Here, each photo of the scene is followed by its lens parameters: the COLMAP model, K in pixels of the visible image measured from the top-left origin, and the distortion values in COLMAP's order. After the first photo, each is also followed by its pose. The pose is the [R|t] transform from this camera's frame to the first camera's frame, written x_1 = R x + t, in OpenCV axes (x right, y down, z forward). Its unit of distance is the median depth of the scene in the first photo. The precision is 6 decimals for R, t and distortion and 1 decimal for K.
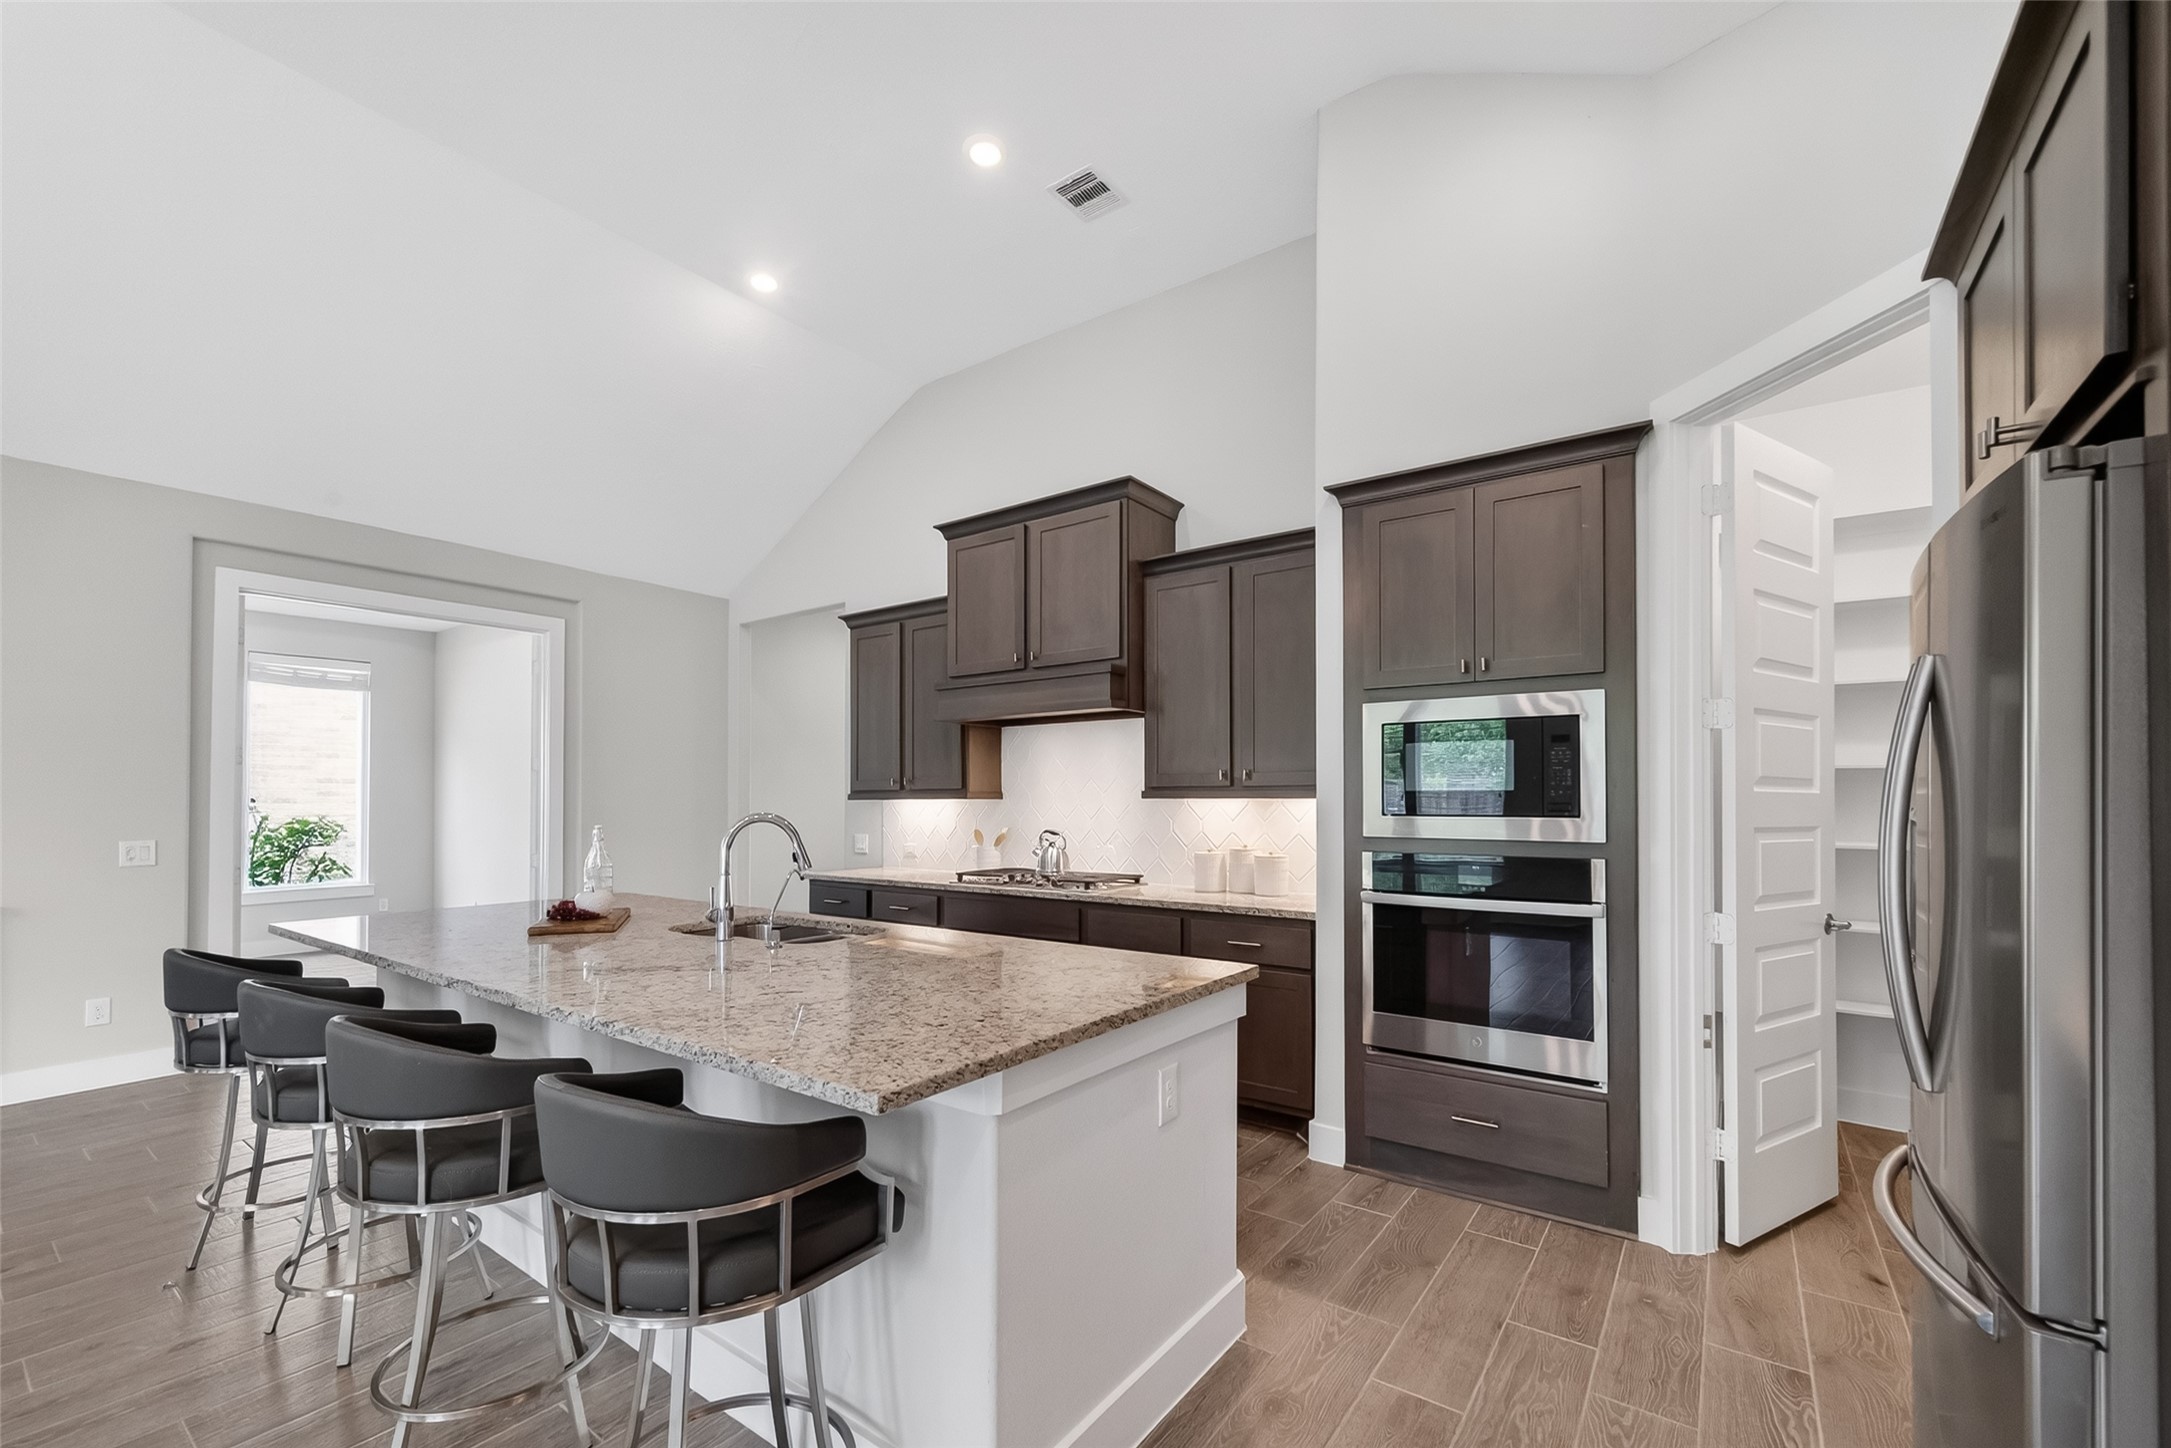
lens RADIAL K [[889.0, 0, 1100.7], [0, 889.0, 784.9], [0, 0, 1]] dist [0.001232, -0.000262]
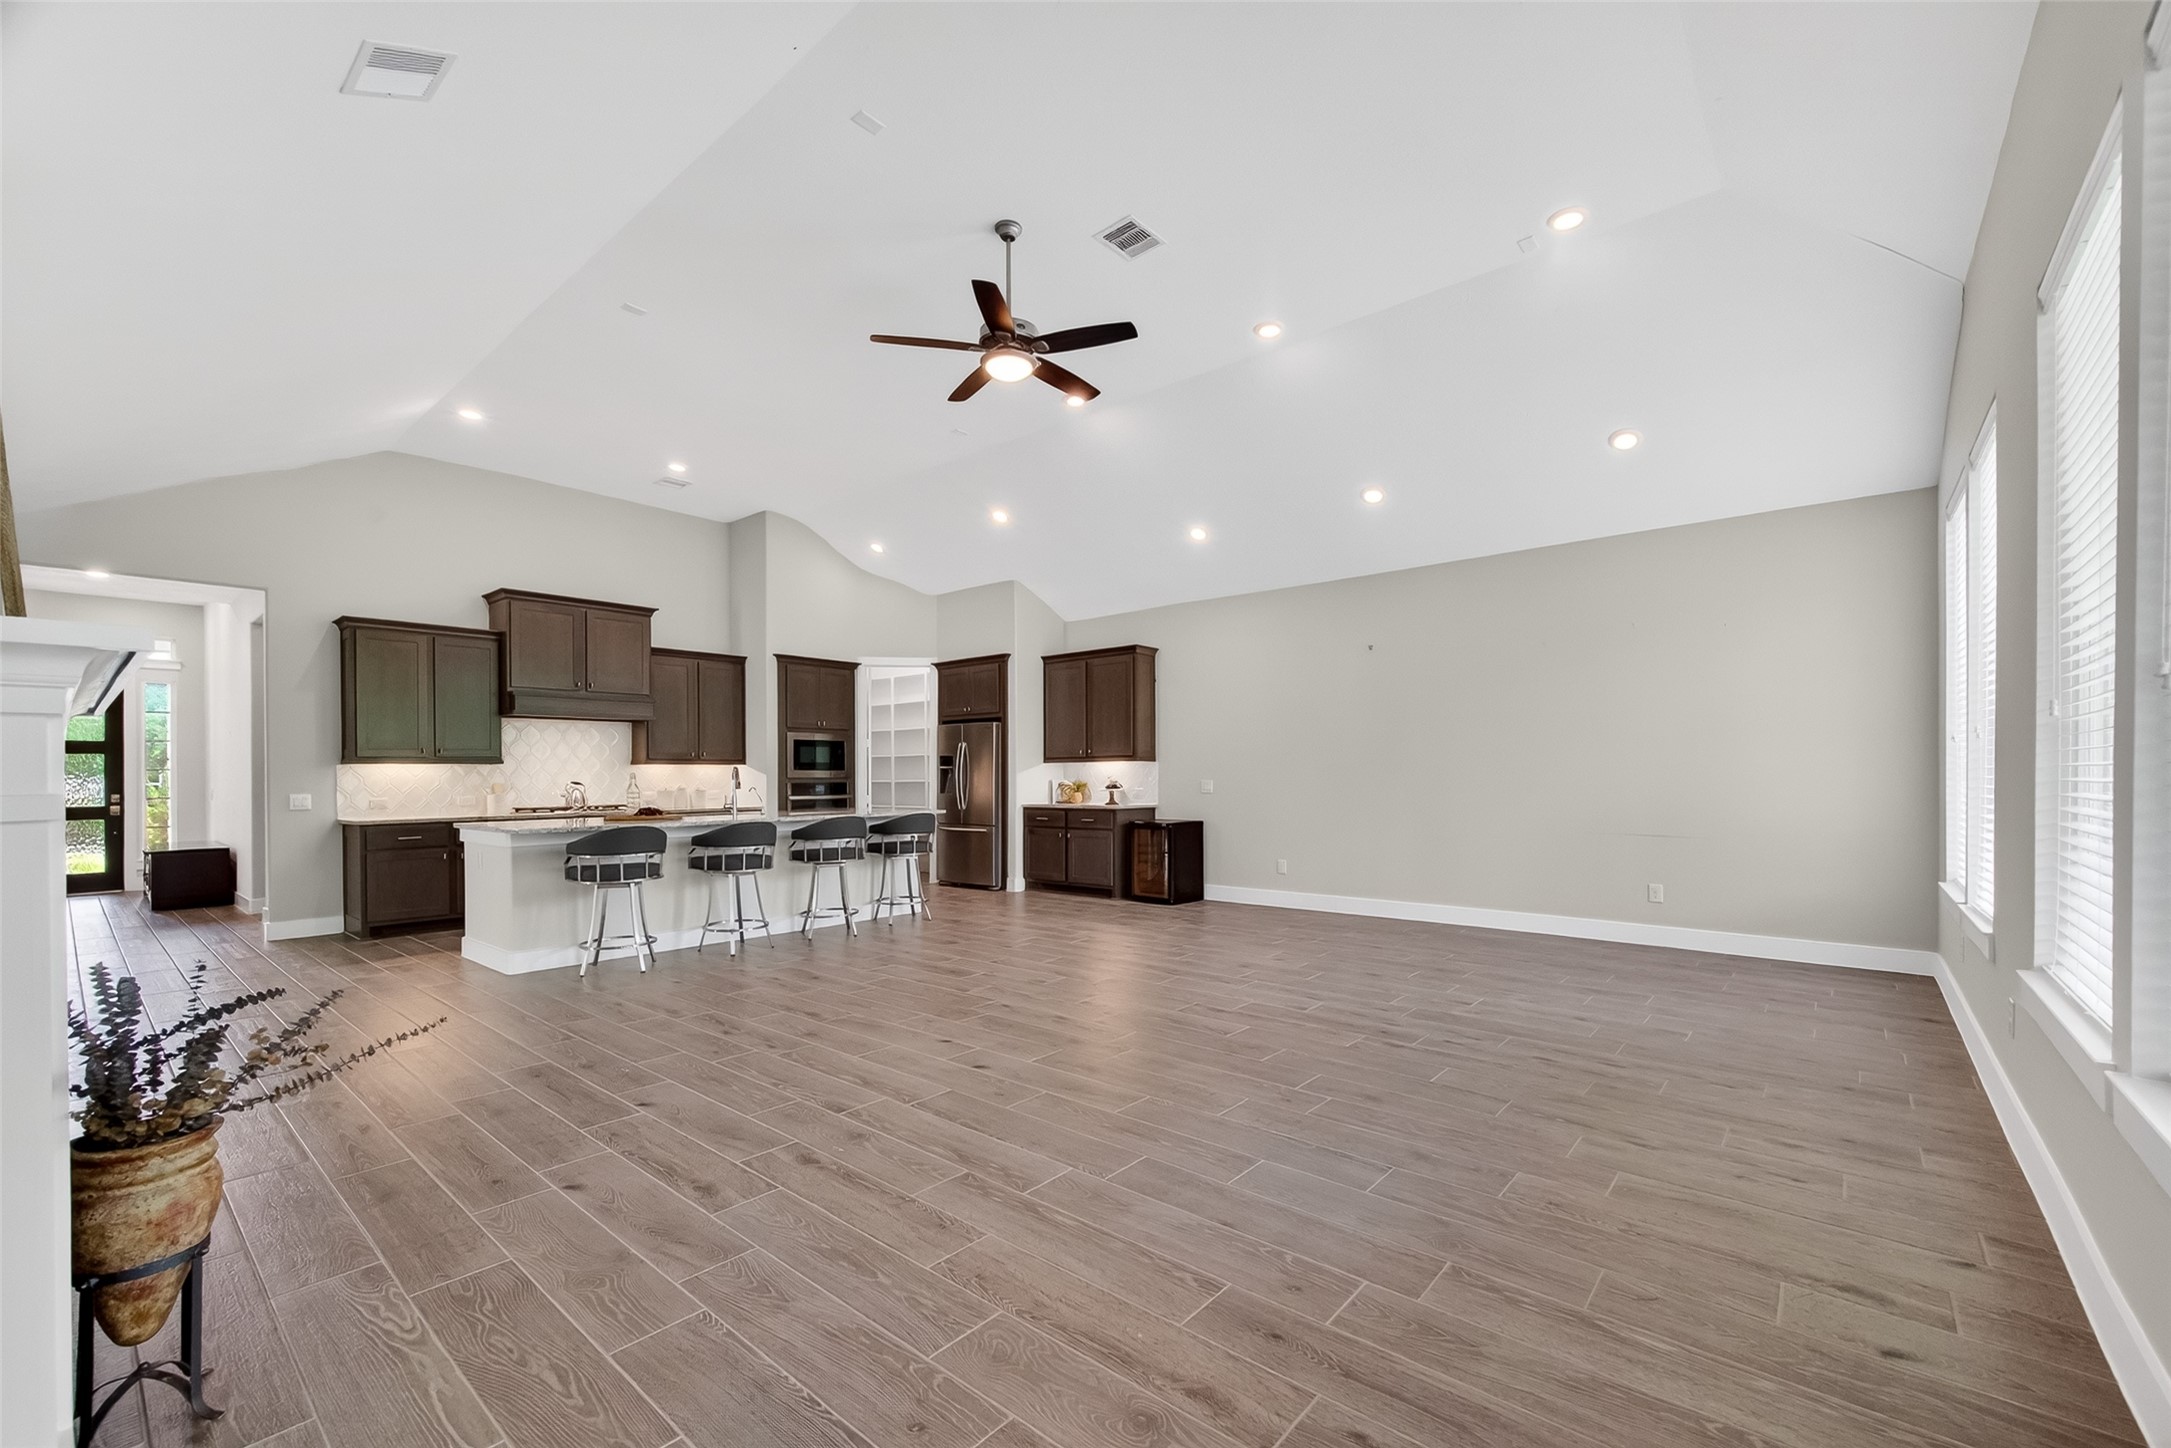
lens RADIAL K [[889.0, 0, 1100.7], [0, 889.0, 784.9], [0, 0, 1]] dist [0.001232, -0.000262]
pose [[0.064876, -0.016048, 0.997764, -2.711601], [-0.016843, 0.999711, 0.017175, 0.014748], [-0.997751, -0.017920, 0.064587, -0.206795]]
